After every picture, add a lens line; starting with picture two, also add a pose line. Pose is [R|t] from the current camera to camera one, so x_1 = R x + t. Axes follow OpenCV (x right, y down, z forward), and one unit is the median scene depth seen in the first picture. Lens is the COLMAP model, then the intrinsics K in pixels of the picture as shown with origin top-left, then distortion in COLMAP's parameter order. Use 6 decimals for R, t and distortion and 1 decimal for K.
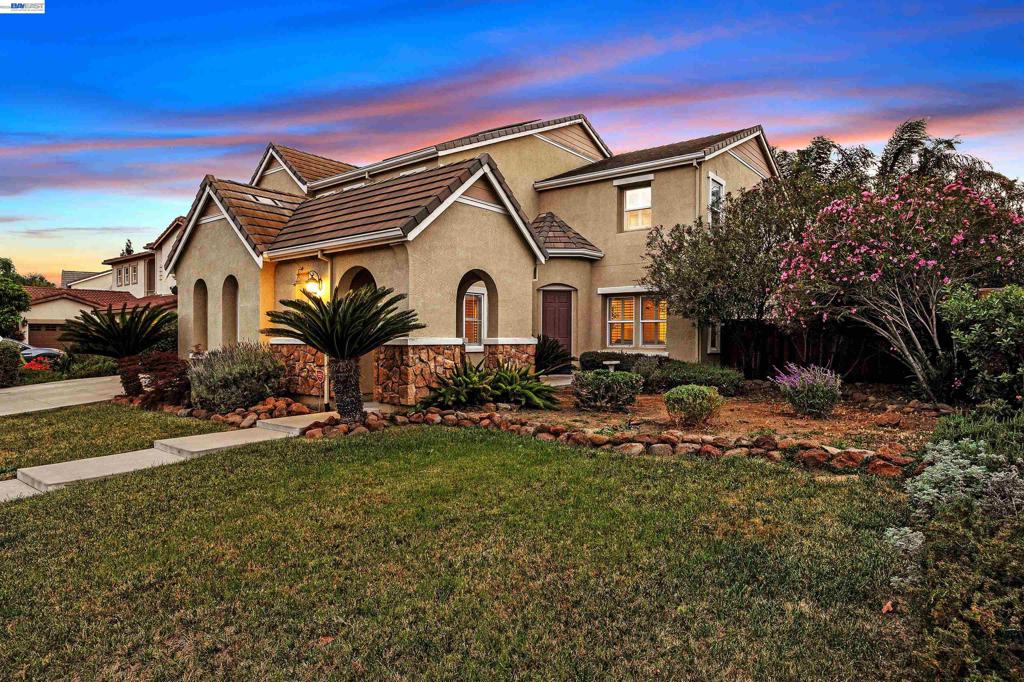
lens RADIAL K [[597.4, 0, 512.0], [0, 597.4, 341.0], [0, 0, 1]] dist [0.000321, -0.000002]
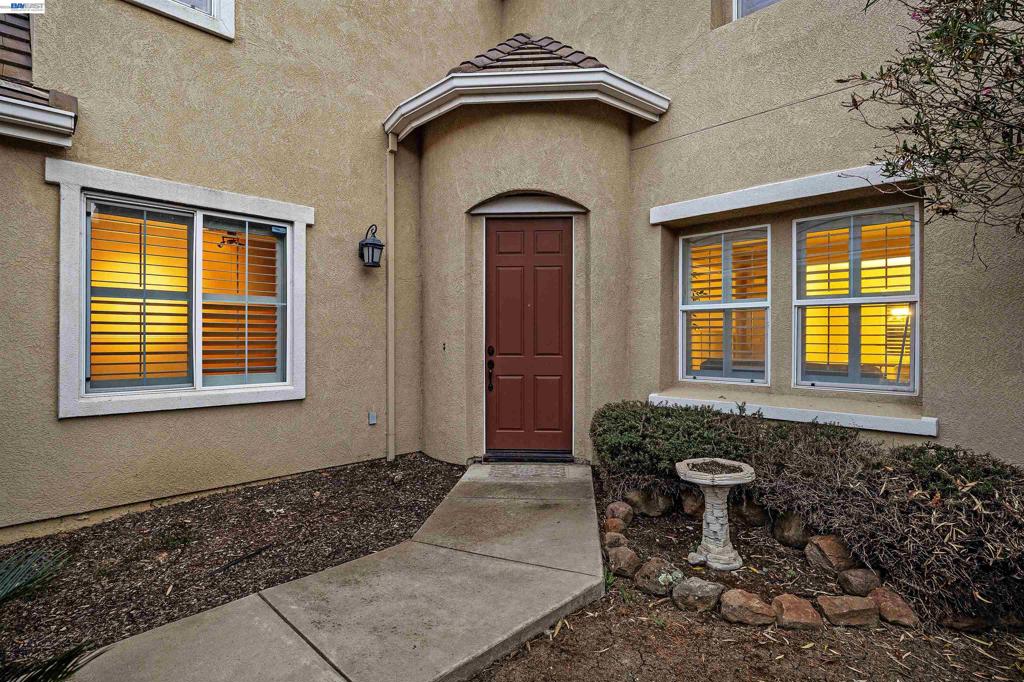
lens RADIAL K [[517.8, 0, 512.0], [0, 517.8, 341.0], [0, 0, 1]] dist [-0.001094, -0.000120]
pose [[0.994925, 0.001975, -0.100598, 0.096190], [-0.002145, 0.999996, -0.001583, -0.012359], [0.100595, 0.001790, 0.994926, 0.706443]]
